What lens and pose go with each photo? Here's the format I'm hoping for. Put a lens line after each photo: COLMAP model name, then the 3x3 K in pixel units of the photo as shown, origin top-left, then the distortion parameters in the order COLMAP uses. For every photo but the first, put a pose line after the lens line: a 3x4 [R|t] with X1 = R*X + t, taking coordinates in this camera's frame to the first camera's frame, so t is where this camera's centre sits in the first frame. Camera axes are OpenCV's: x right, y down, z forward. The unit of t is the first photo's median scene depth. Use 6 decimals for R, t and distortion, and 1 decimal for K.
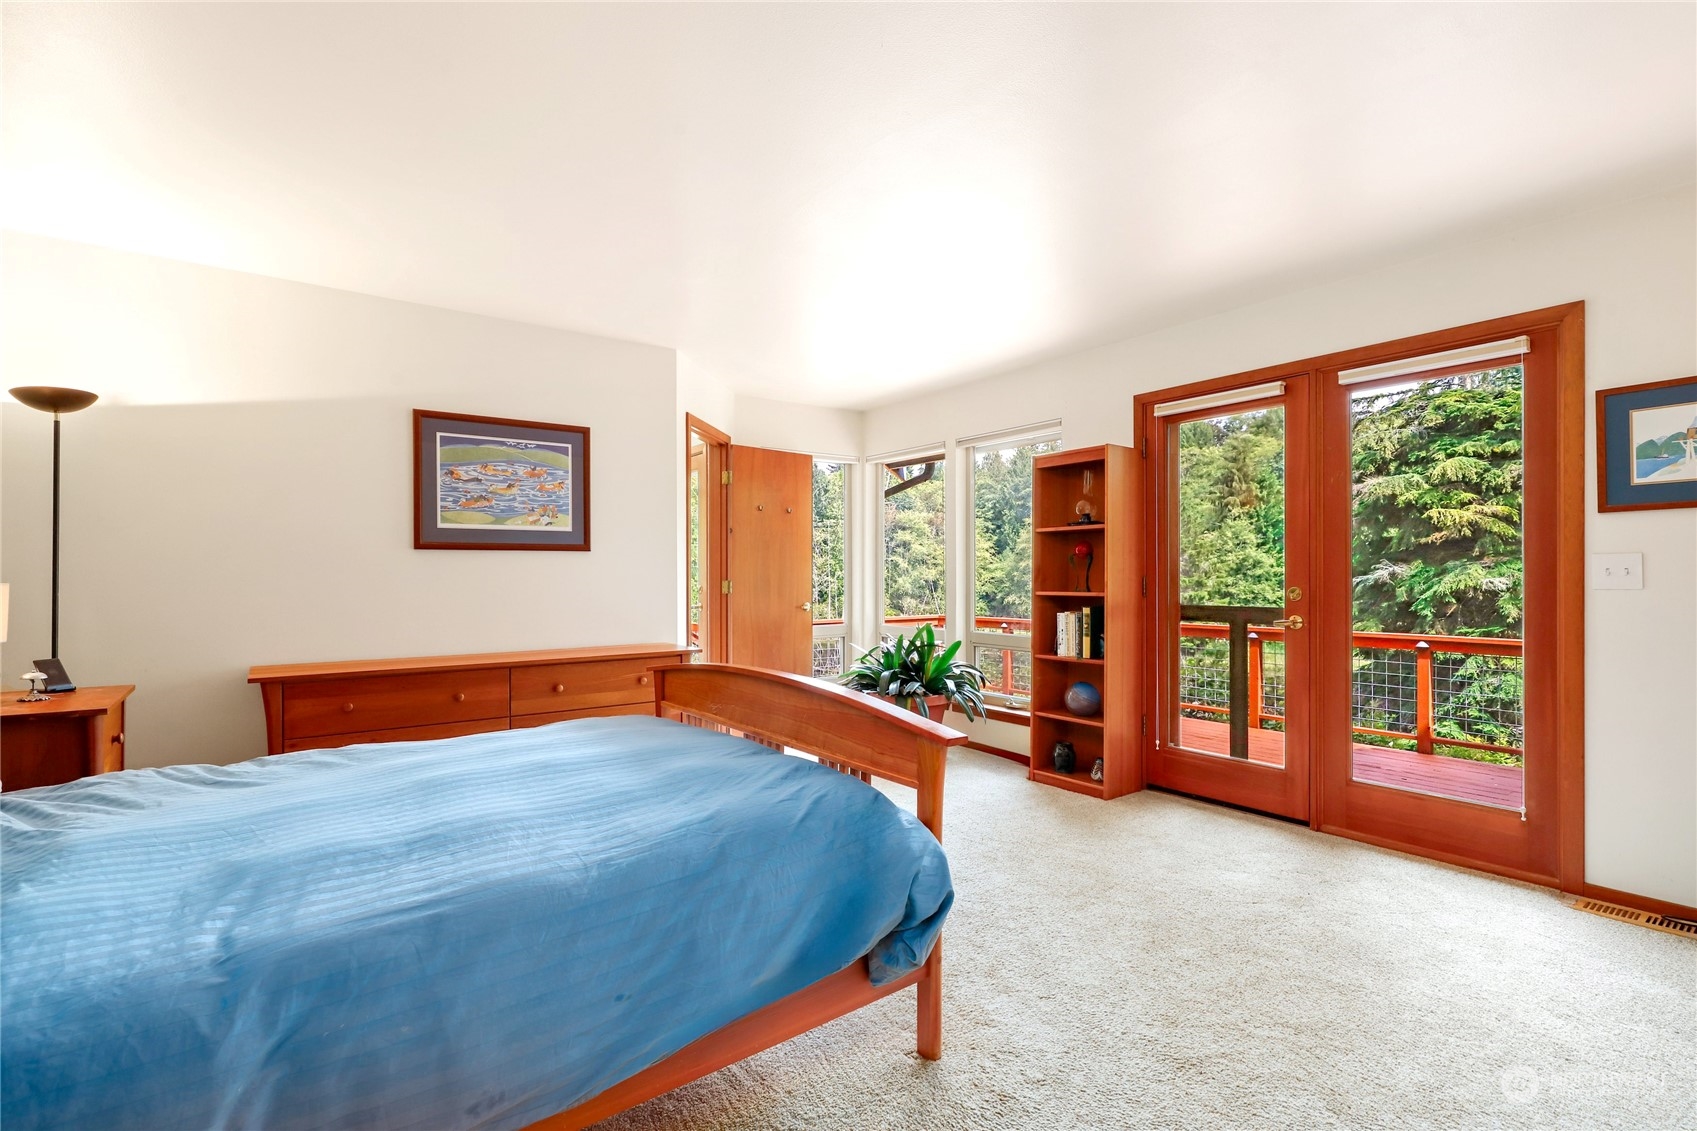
lens RADIAL K [[781.7, 0, 848.2], [0, 781.7, 579.8], [0, 0, 1]] dist [0.001857, 0.000010]
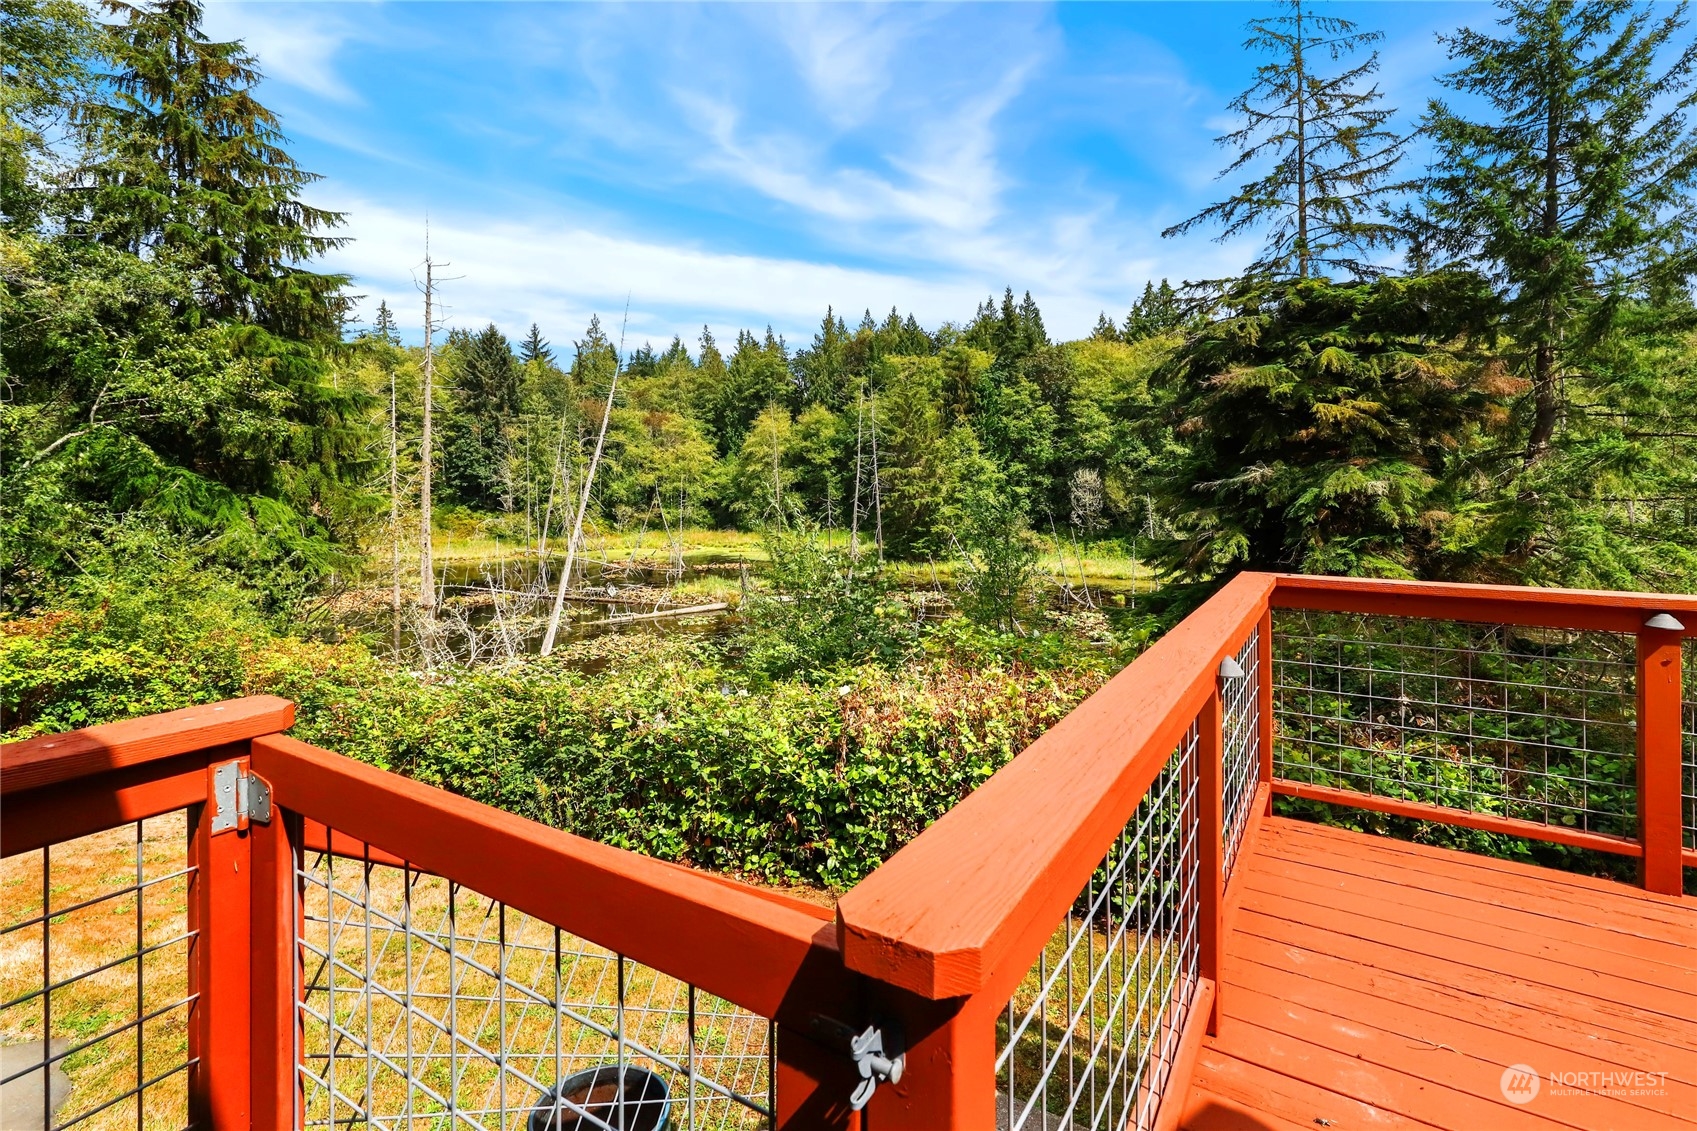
lens RADIAL K [[798.9, 0, 857.7], [0, 798.9, 489.1], [0, 0, 1]] dist [0.001002, -0.000013]
pose [[0.928983, -0.000225, 0.370121, -0.061476], [-0.001199, 0.999993, 0.003618, 0.004039], [-0.370120, -0.003805, 0.928976, 0.314831]]
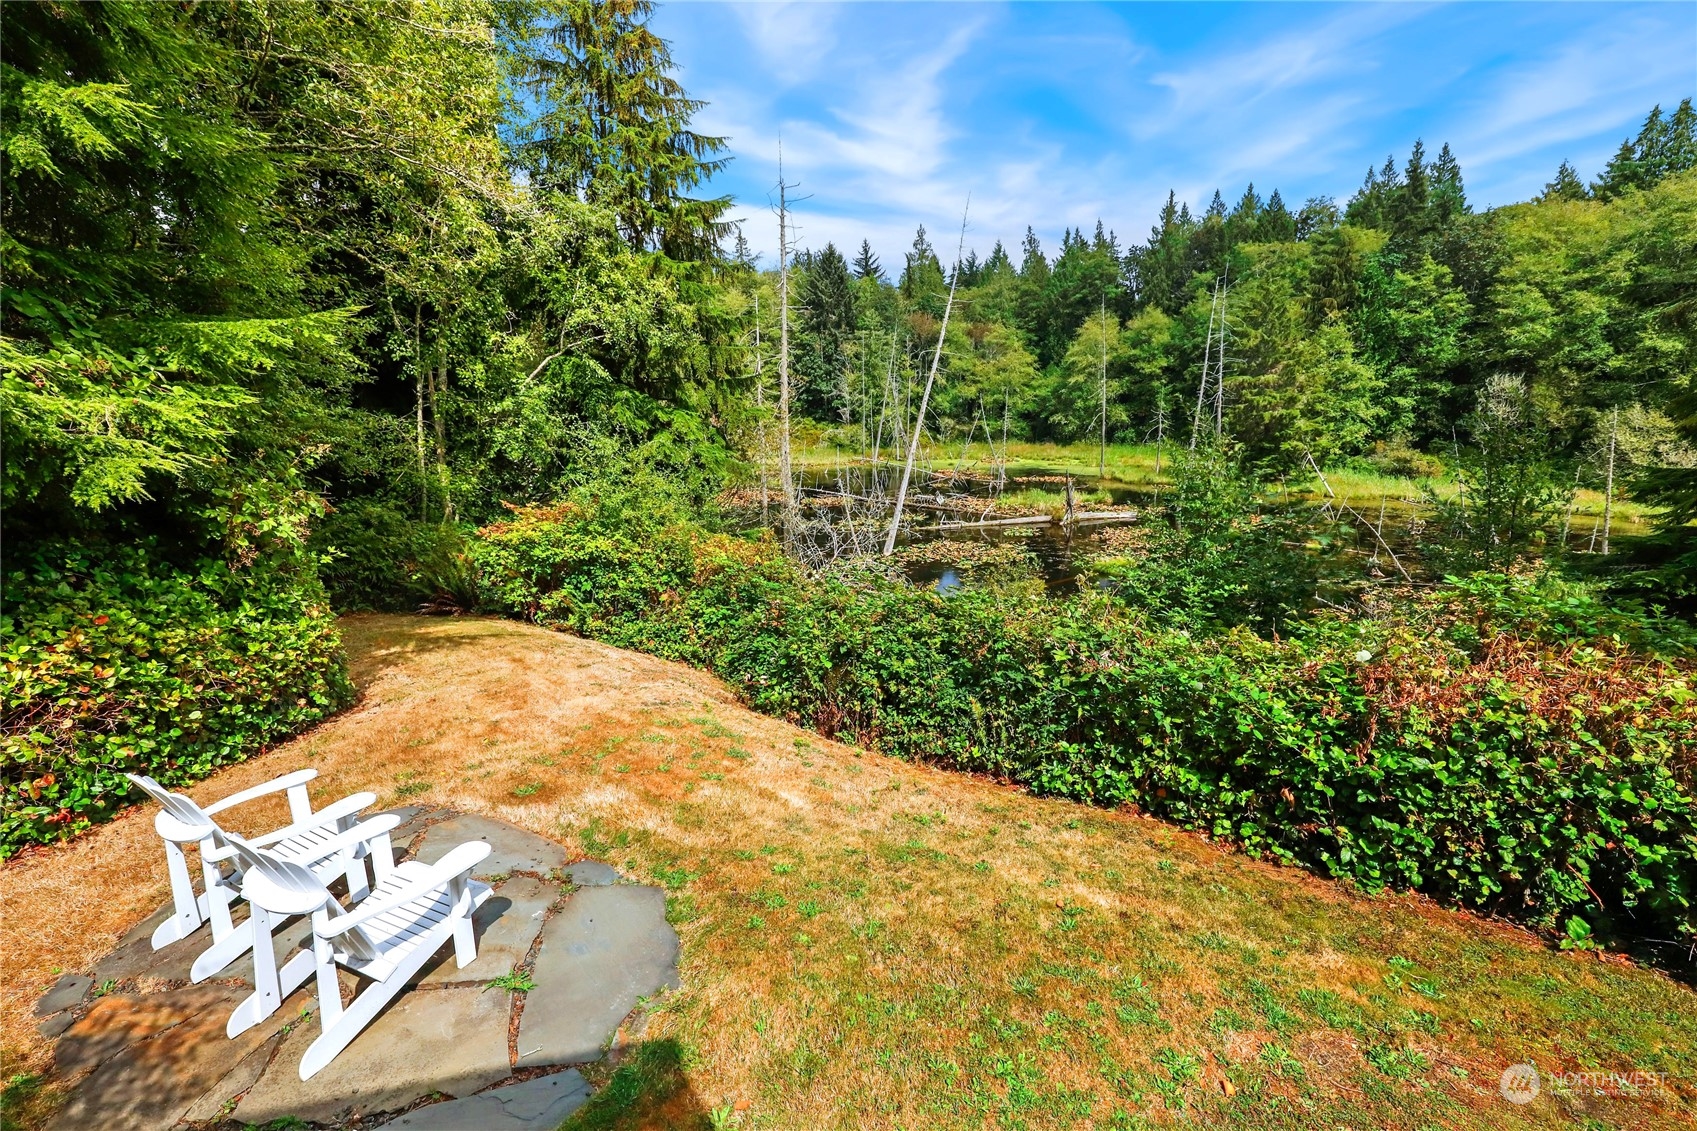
lens RADIAL K [[764.4, 0, 852.3], [0, 764.4, 571.4], [0, 0, 1]] dist [0.000873, -0.001609]
pose [[0.999853, -0.000917, -0.017110, -0.105589], [0.004659, 0.975500, 0.219952, 0.003734], [0.016489, -0.220000, 0.975361, 0.369867]]
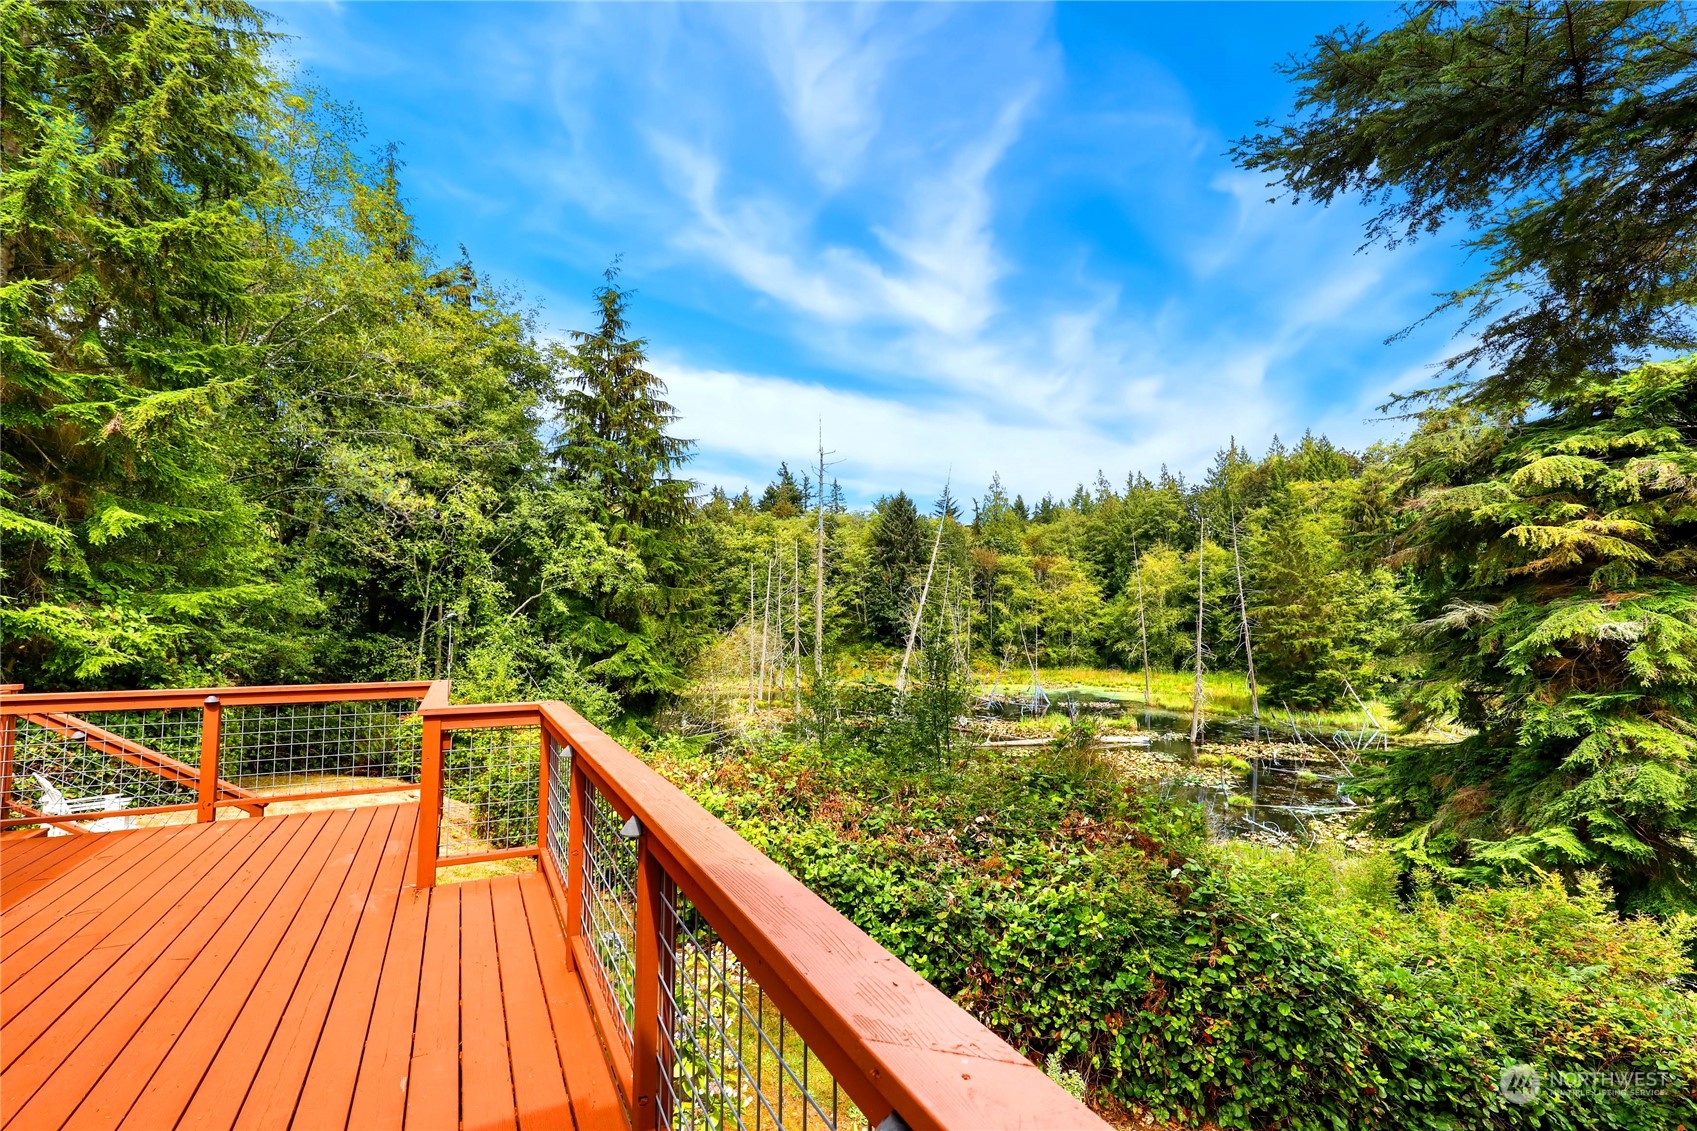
lens RADIAL K [[764.4, 0, 852.3], [0, 764.4, 571.4], [0, 0, 1]] dist [0.000873, -0.001609]
pose [[0.986386, -0.012836, -0.163947, 0.226724], [0.001196, 0.997483, -0.070901, 0.000082], [0.164445, 0.069740, 0.983918, 0.183155]]
